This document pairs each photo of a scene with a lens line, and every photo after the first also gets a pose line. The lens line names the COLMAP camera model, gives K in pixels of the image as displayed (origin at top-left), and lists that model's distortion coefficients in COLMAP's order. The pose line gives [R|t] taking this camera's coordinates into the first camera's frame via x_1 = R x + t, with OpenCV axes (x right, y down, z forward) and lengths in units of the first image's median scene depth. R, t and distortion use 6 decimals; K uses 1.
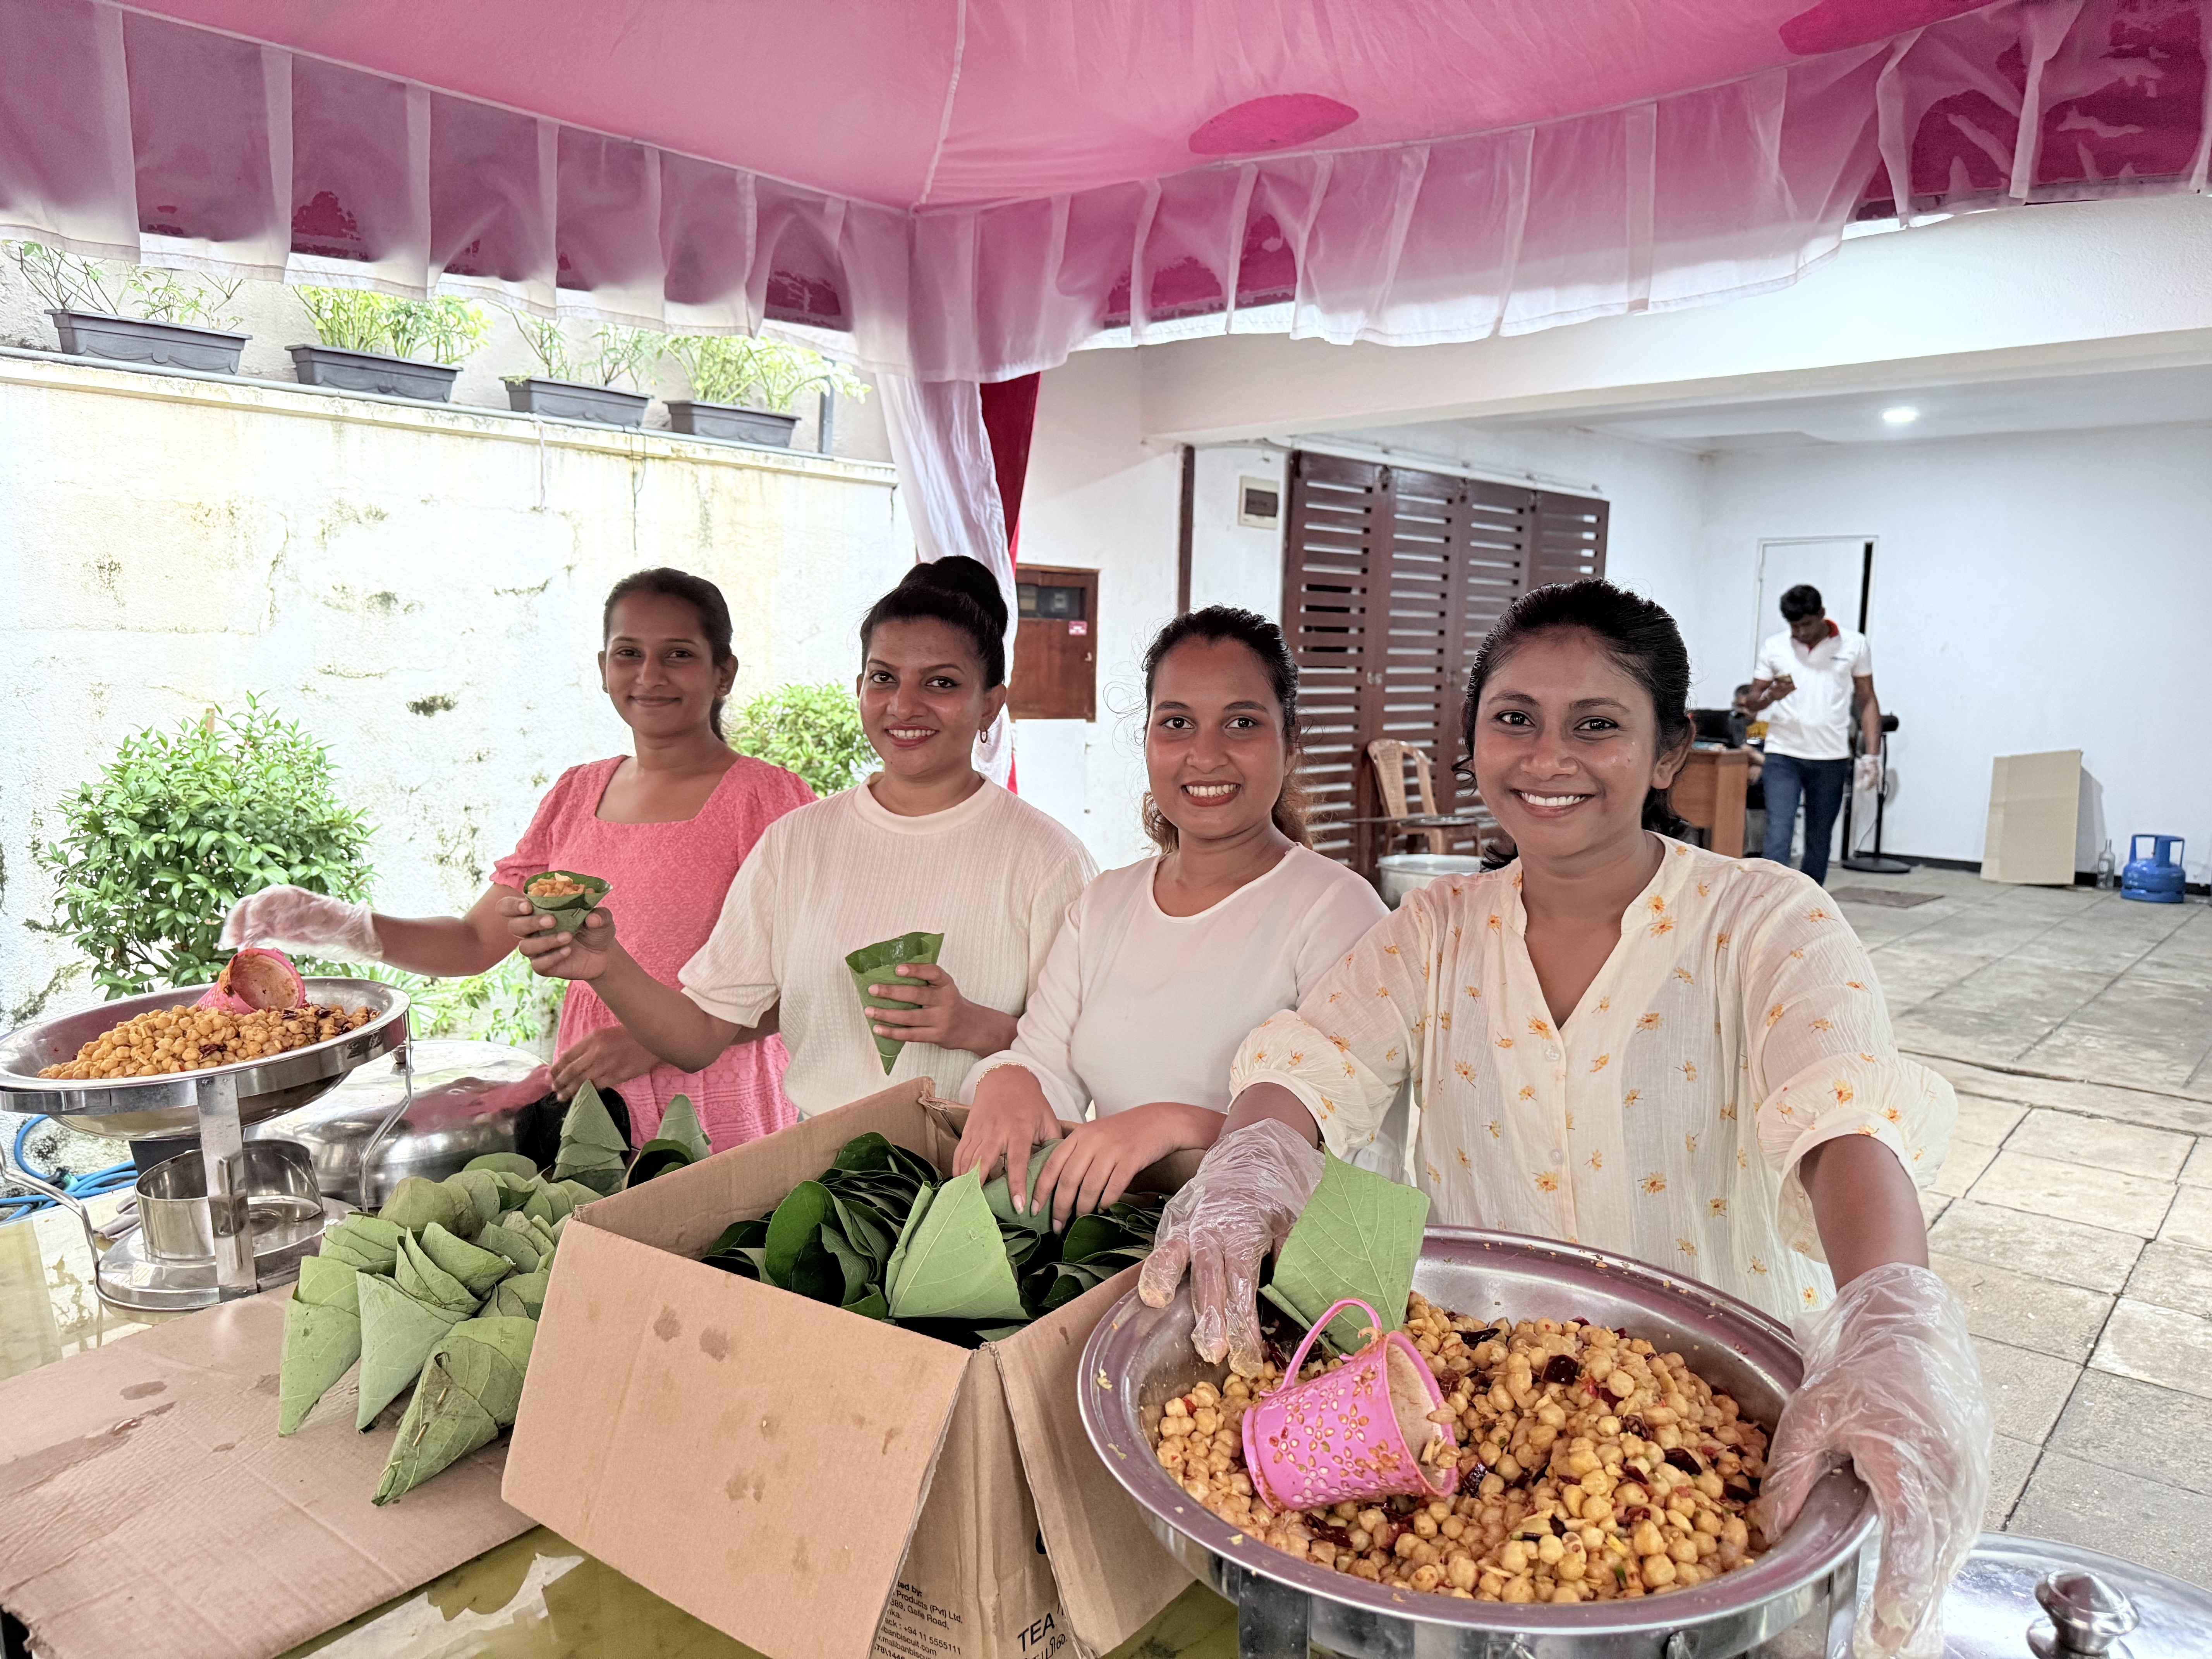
lens RADIAL K [[1569.5, 0, 1102.8], [0, 1569.5, 855.2], [0, 0, 1]] dist [0.035870, -0.052716]
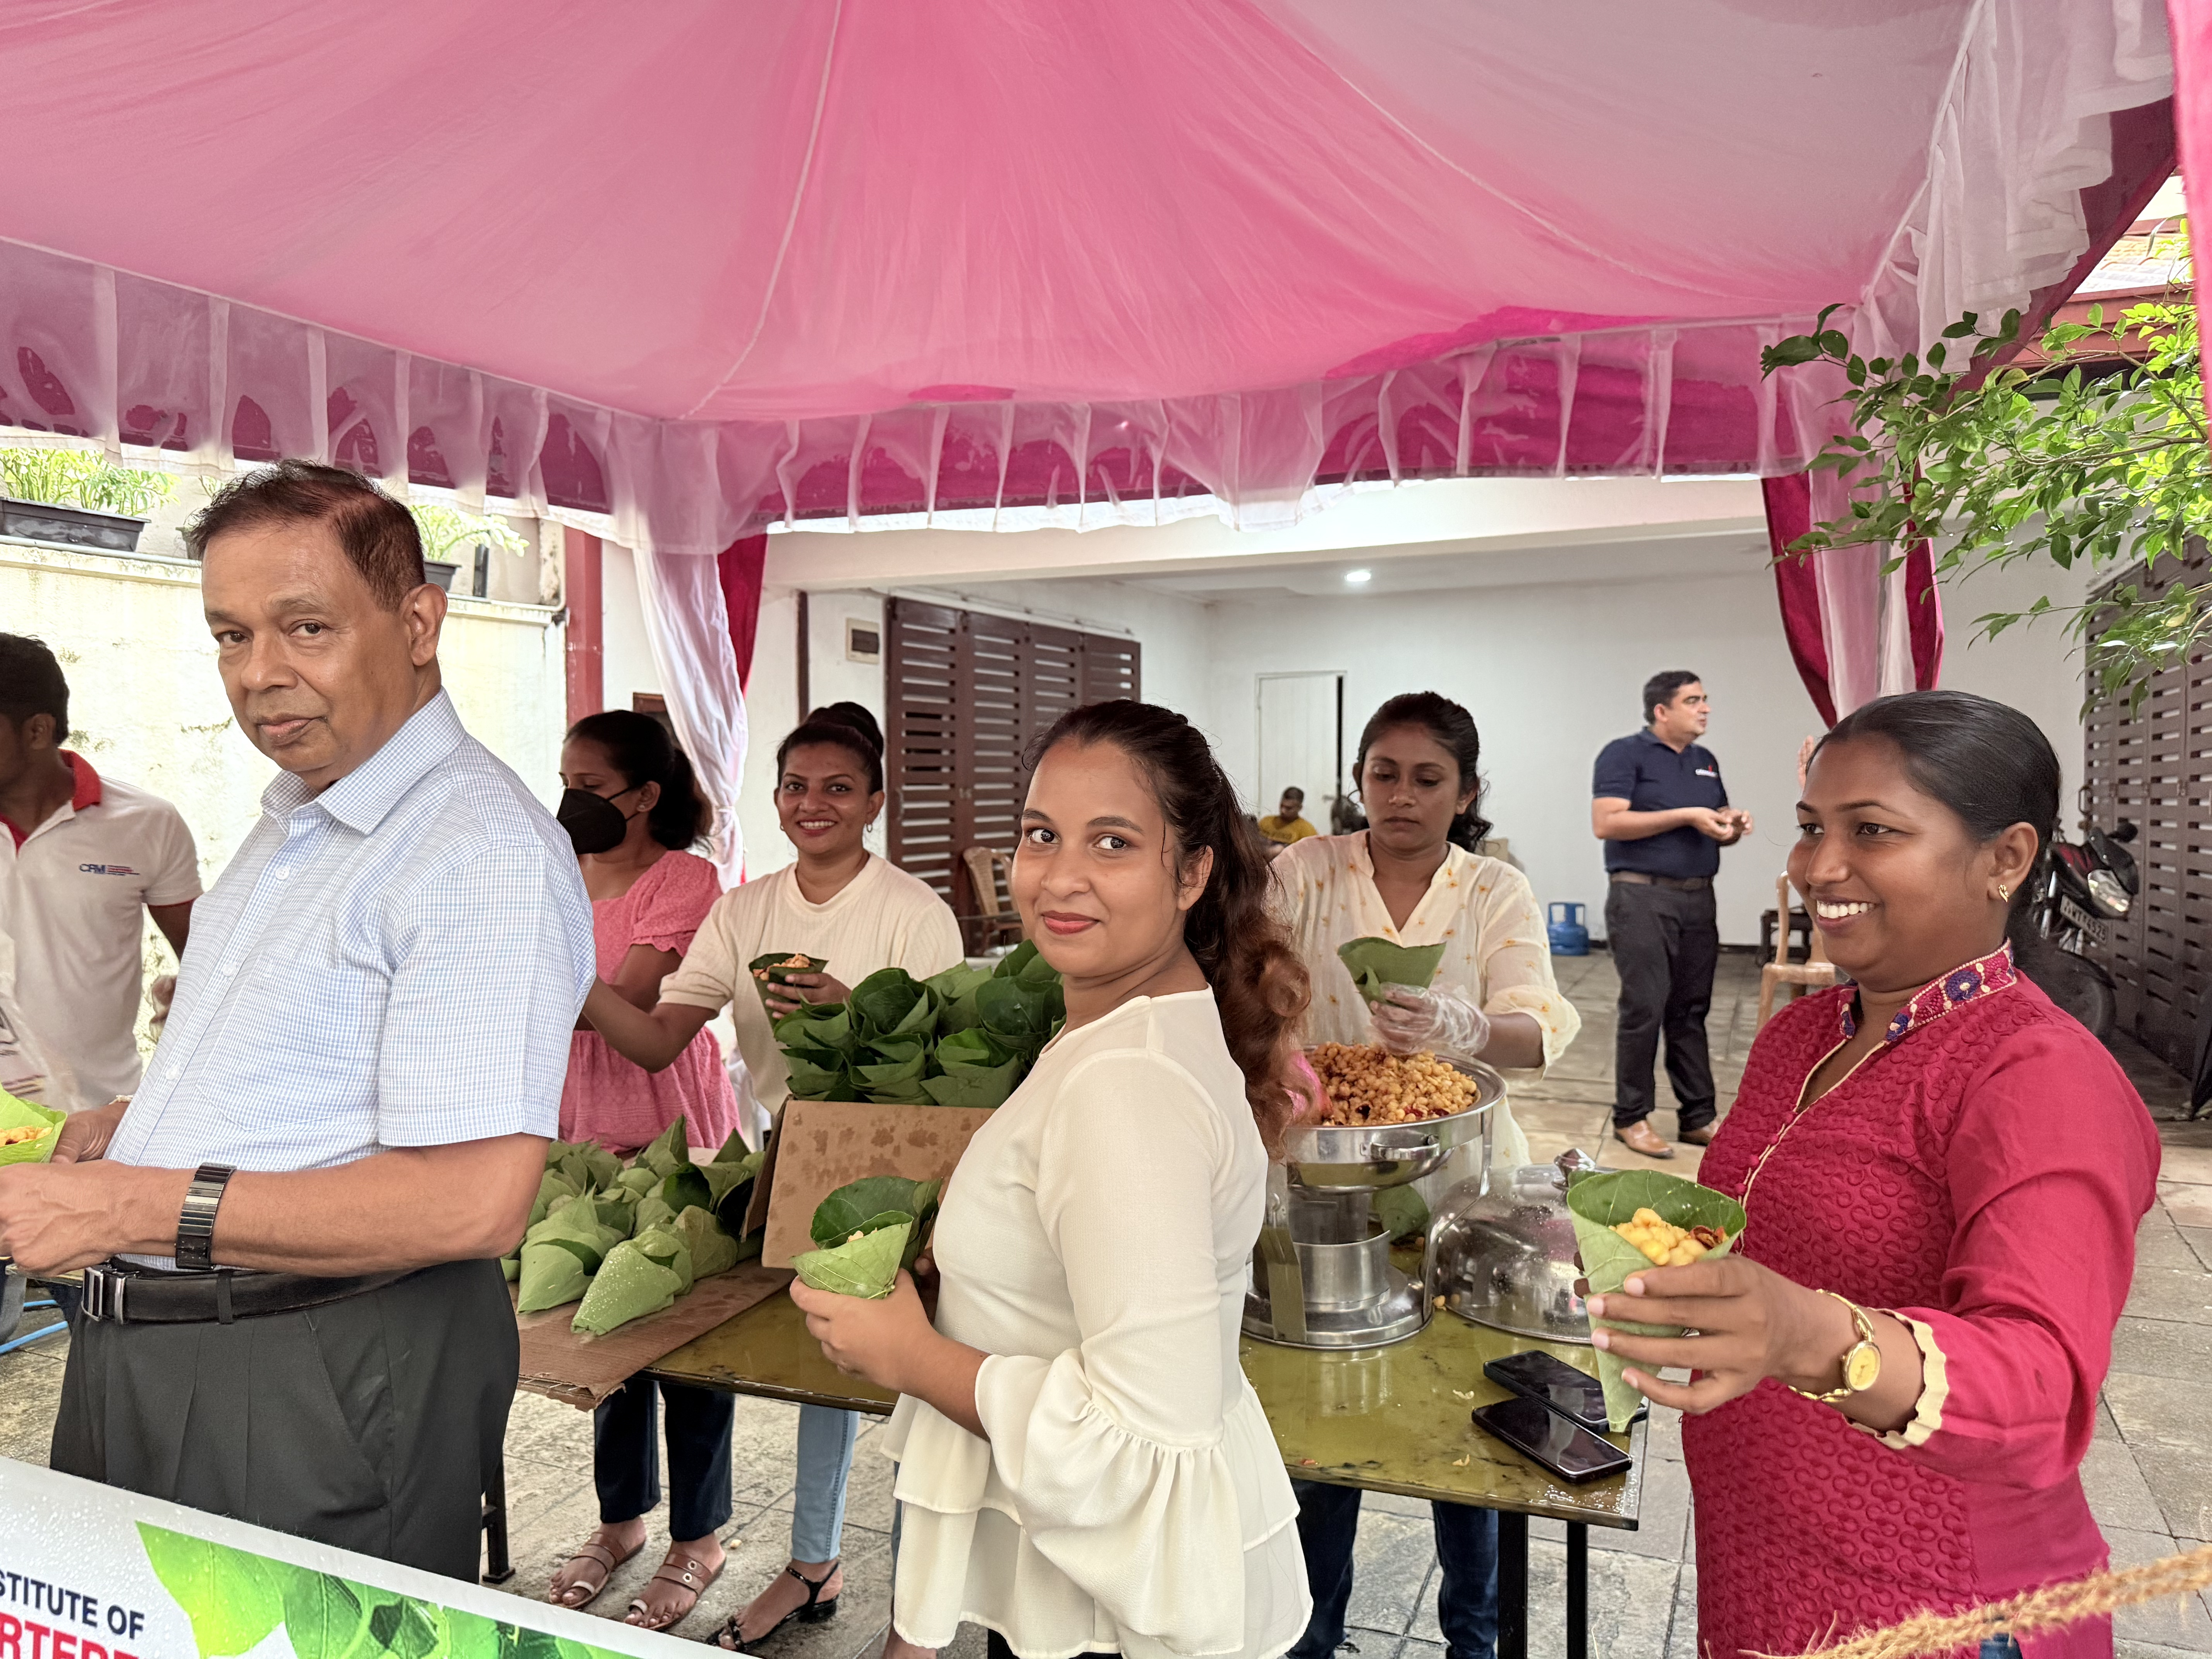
lens RADIAL K [[1569.5, 0, 1120.2], [0, 1569.5, 847.2], [0, 0, 1]] dist [0.035870, -0.052716]
pose [[0.949679, -0.035816, 0.311170, -0.125480], [0.061553, 0.995410, -0.073285, 0.026892], [-0.307116, 0.088751, 0.947525, -0.180890]]
